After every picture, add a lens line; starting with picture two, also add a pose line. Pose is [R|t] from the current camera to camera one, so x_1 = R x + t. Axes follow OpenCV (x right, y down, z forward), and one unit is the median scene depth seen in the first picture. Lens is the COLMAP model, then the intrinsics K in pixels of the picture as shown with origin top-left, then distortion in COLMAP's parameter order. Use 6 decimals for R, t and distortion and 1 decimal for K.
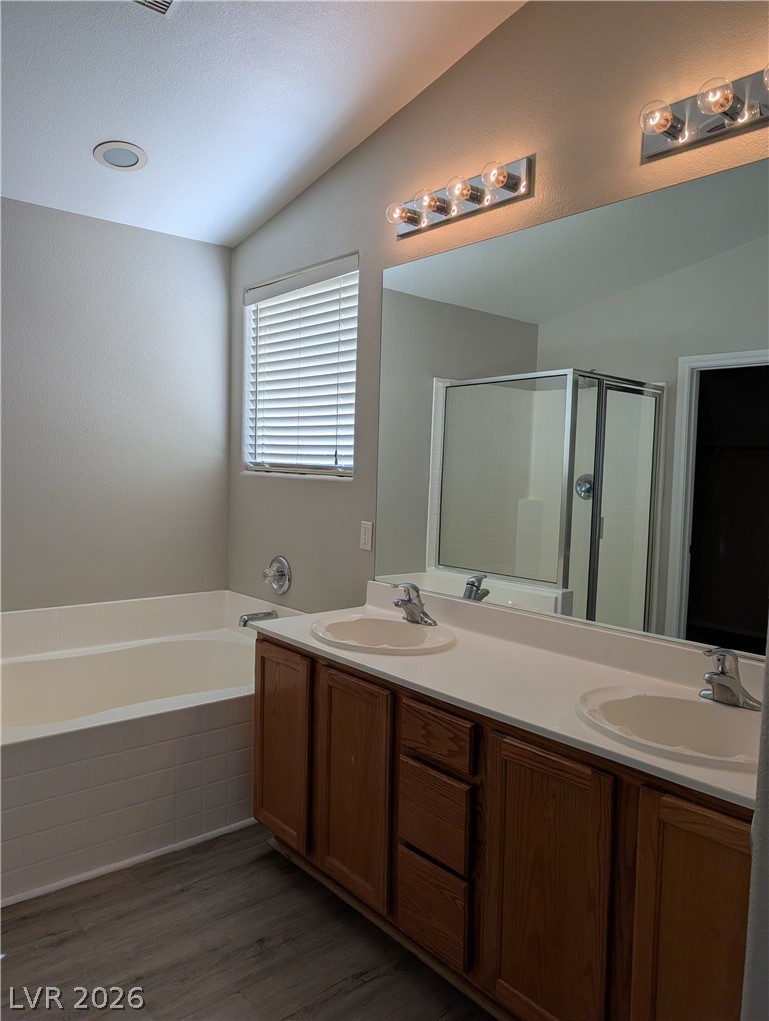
lens RADIAL K [[744.1, 0, 387.8], [0, 744.1, 513.1], [0, 0, 1]] dist [0.011268, -0.009240]
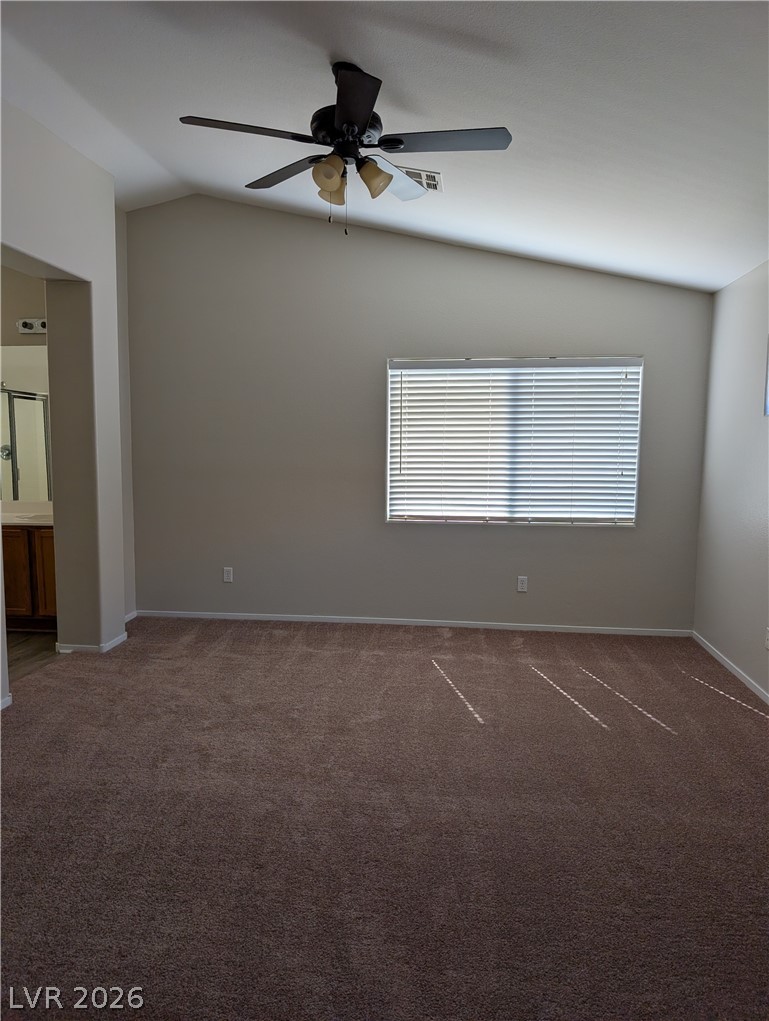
lens RADIAL K [[744.1, 0, 388.4], [0, 744.1, 512.1], [0, 0, 1]] dist [0.011268, -0.009240]
pose [[0.737725, -0.096494, 0.668169, -0.260657], [0.067308, 0.995314, 0.069425, 0.043250], [-0.671737, -0.006243, 0.740763, -0.915005]]
